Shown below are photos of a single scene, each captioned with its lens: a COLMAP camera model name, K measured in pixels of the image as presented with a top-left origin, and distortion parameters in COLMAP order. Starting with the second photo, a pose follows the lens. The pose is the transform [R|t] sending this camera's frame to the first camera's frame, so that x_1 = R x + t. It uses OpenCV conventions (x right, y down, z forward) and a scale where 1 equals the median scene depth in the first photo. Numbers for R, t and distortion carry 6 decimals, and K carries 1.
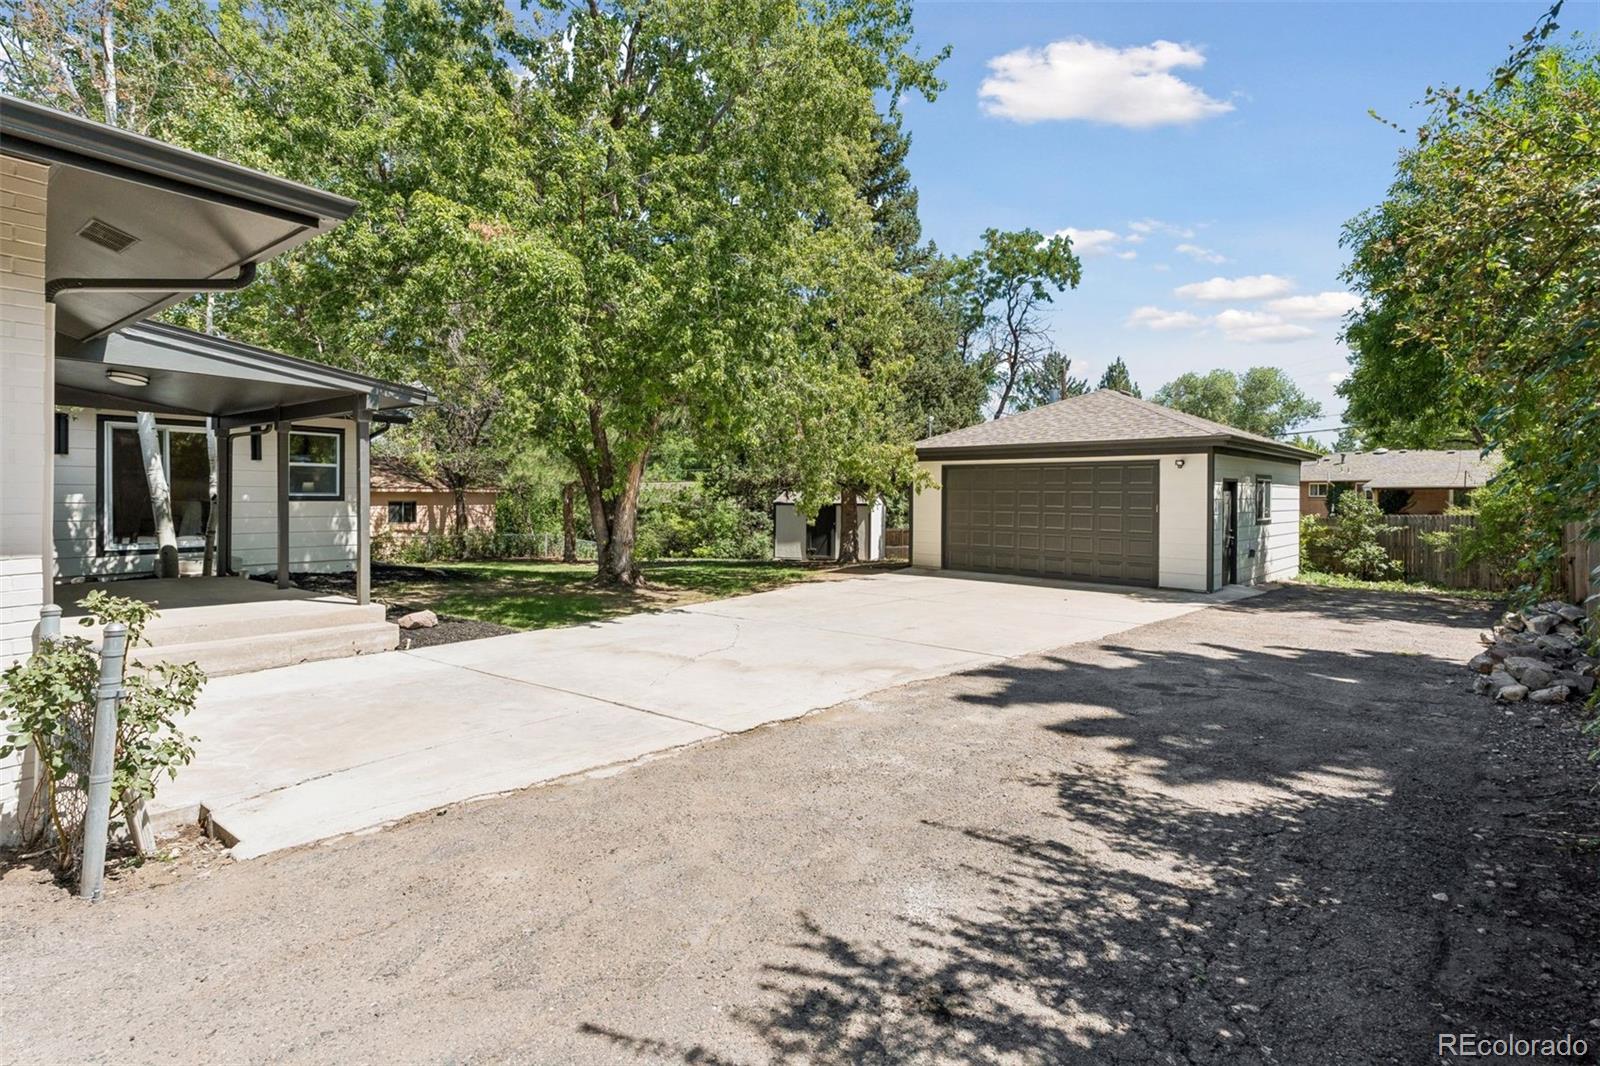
lens RADIAL K [[746.2, 0, 810.5], [0, 746.2, 496.6], [0, 0, 1]] dist [-0.000216, -0.000085]
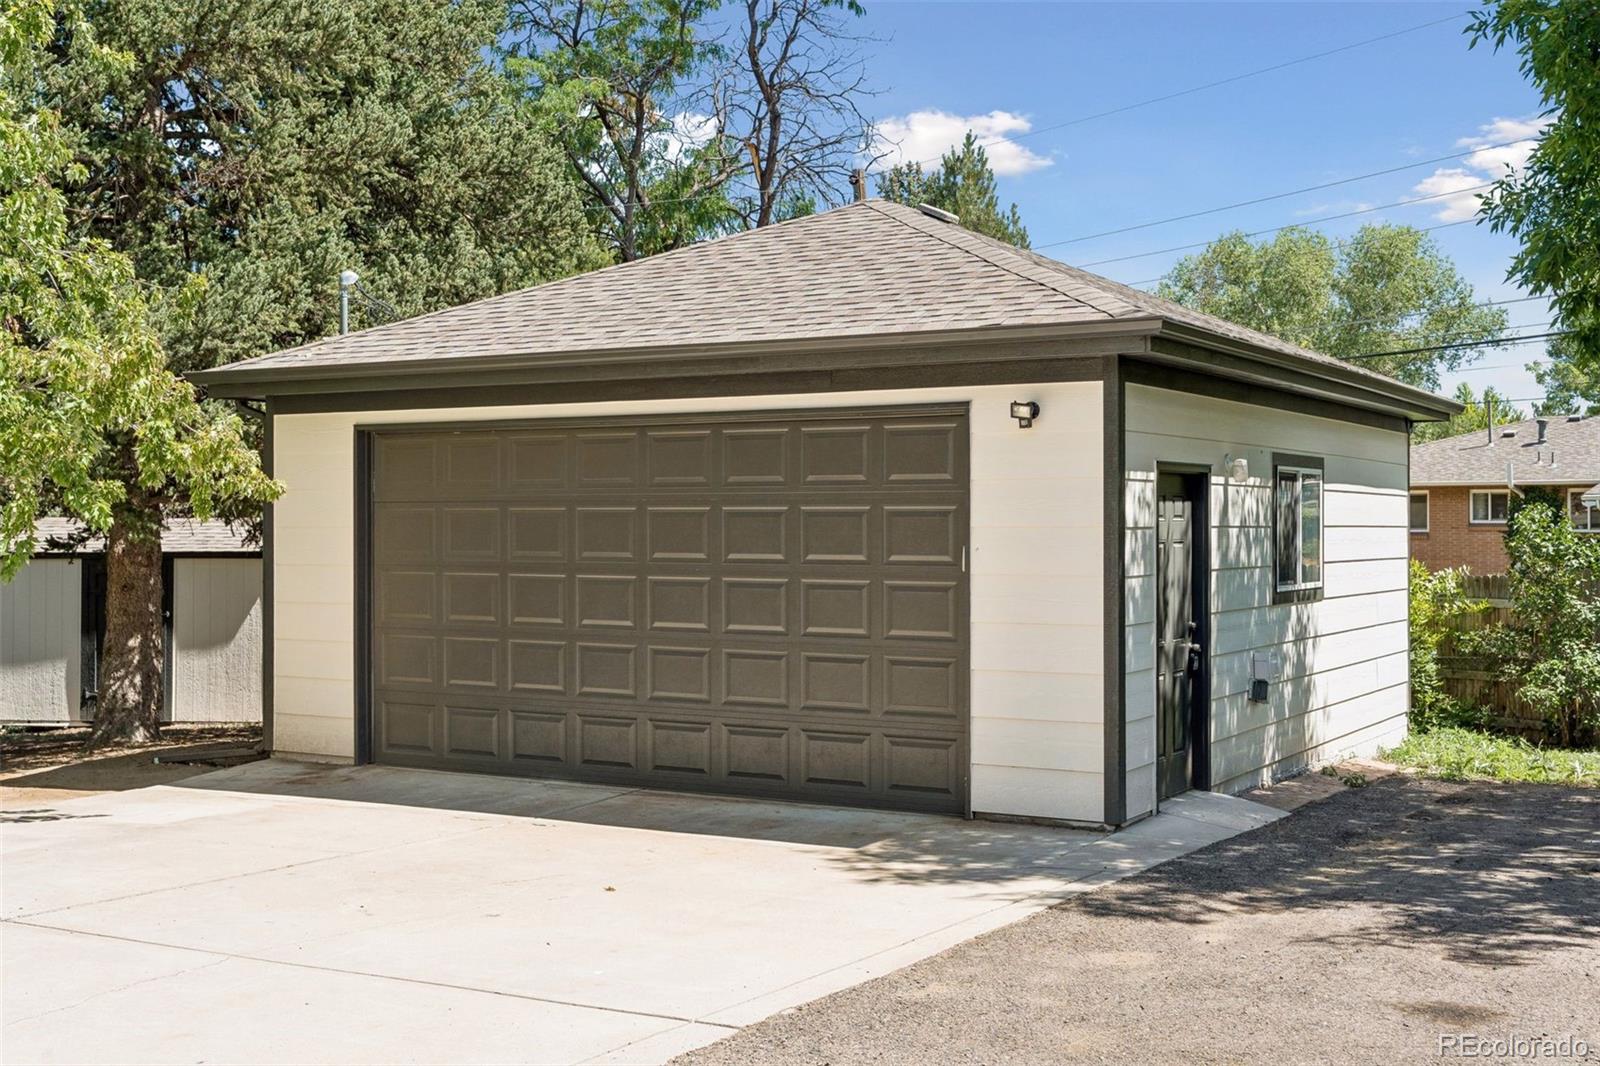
lens RADIAL K [[1879.6, 0, 799.8], [0, 1879.6, 536.4], [0, 0, 1]] dist [0.001477, 0.000000]
pose [[0.971908, -0.008468, 0.235210, 0.171880], [0.007918, 0.999963, 0.003282, 0.002803], [-0.235229, -0.001328, 0.971939, 0.206519]]
